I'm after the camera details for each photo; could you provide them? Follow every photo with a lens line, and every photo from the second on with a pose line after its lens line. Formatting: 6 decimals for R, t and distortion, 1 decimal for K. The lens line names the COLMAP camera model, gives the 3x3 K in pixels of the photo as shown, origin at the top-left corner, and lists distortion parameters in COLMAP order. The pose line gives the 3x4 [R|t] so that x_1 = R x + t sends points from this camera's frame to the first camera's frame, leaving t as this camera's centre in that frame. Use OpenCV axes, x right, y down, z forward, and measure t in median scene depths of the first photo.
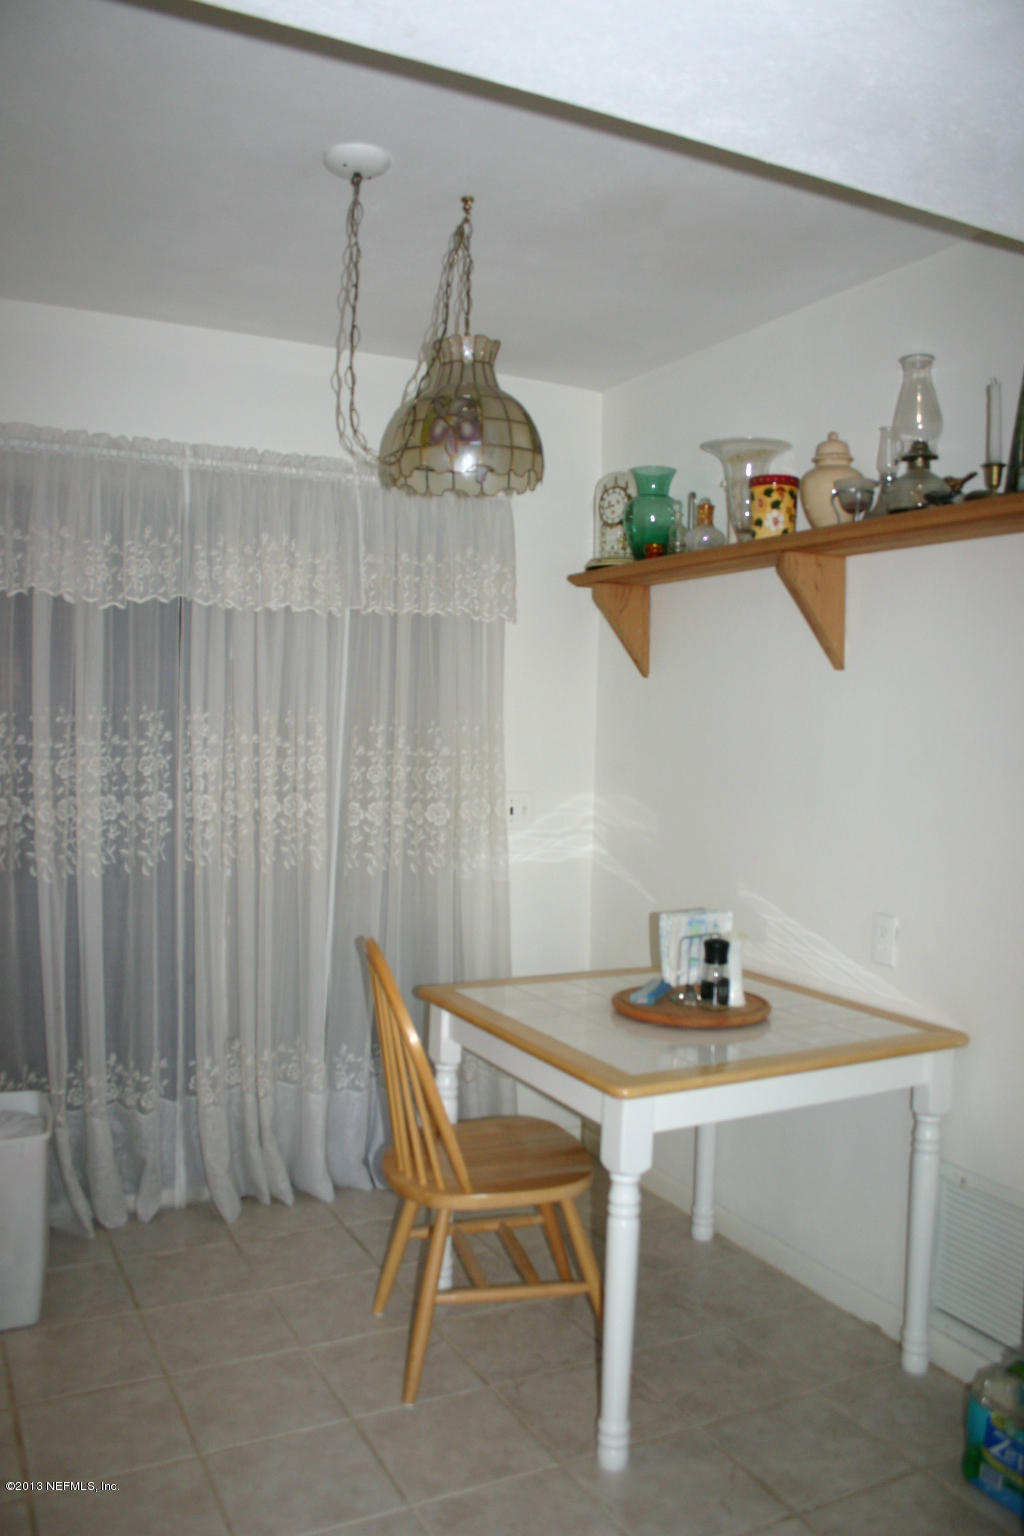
lens RADIAL K [[1226.1, 0, 512.0], [0, 1226.1, 768.0], [0, 0, 1]] dist [-0.156051, 0.129217]
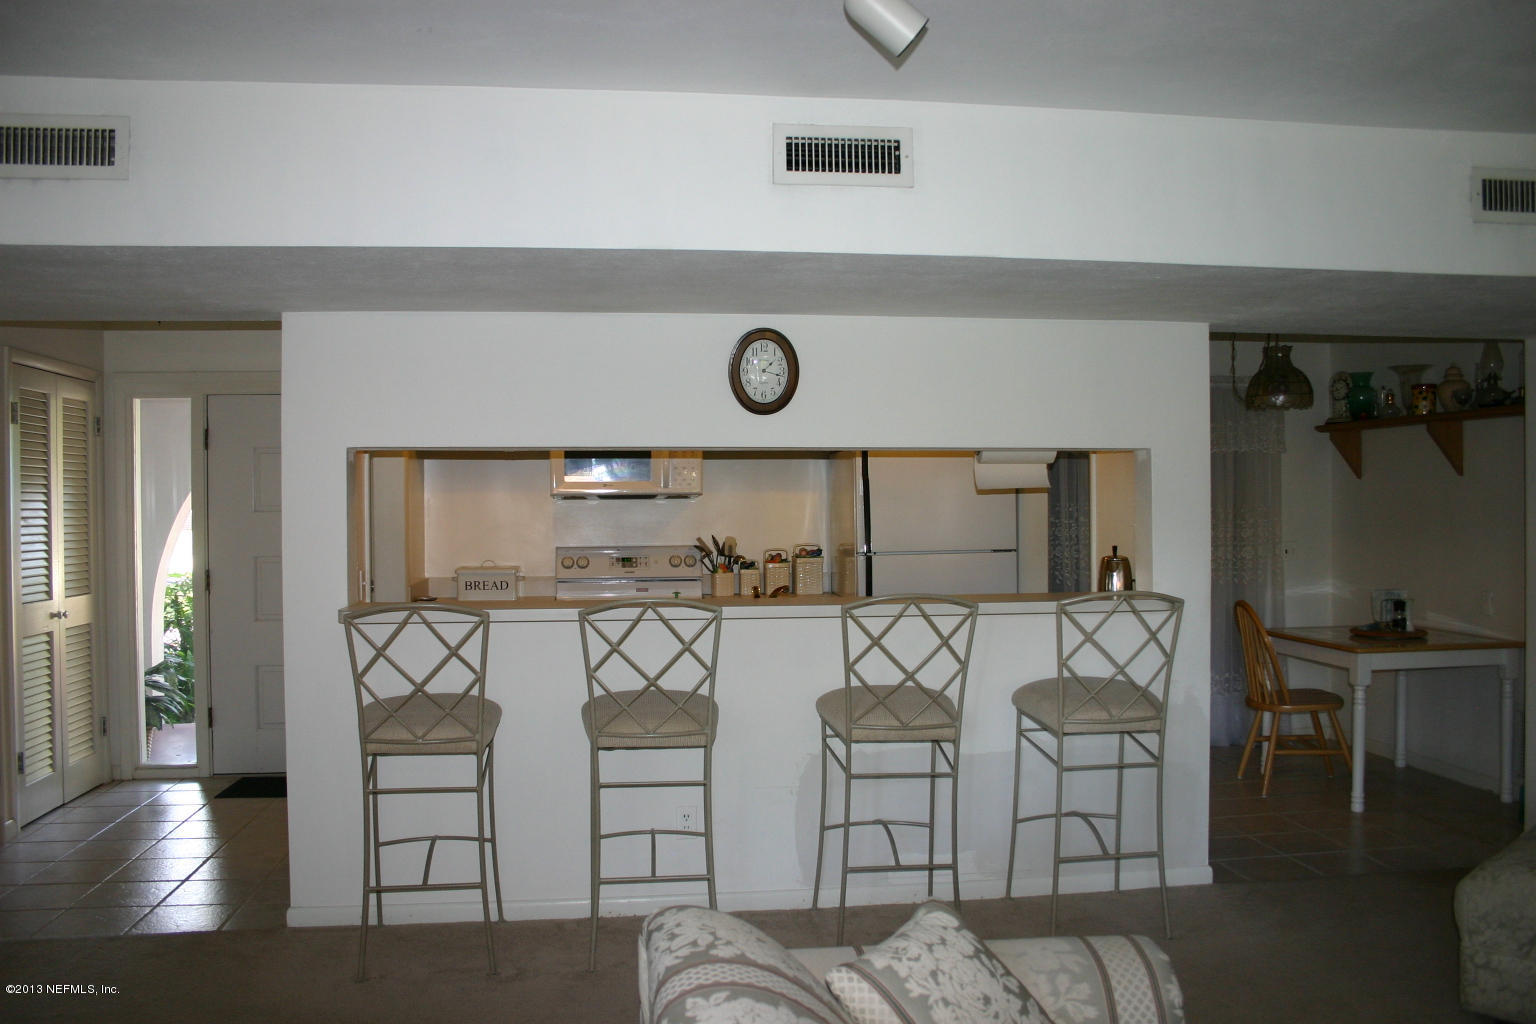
lens RADIAL K [[1226.1, 0, 757.2], [0, 1226.1, 517.3], [0, 0, 1]] dist [-0.156051, 0.129217]
pose [[0.937318, -0.026150, -0.347493, -0.162414], [0.017138, 0.999433, -0.028984, 0.028387], [0.348054, 0.021212, 0.937235, -1.321734]]
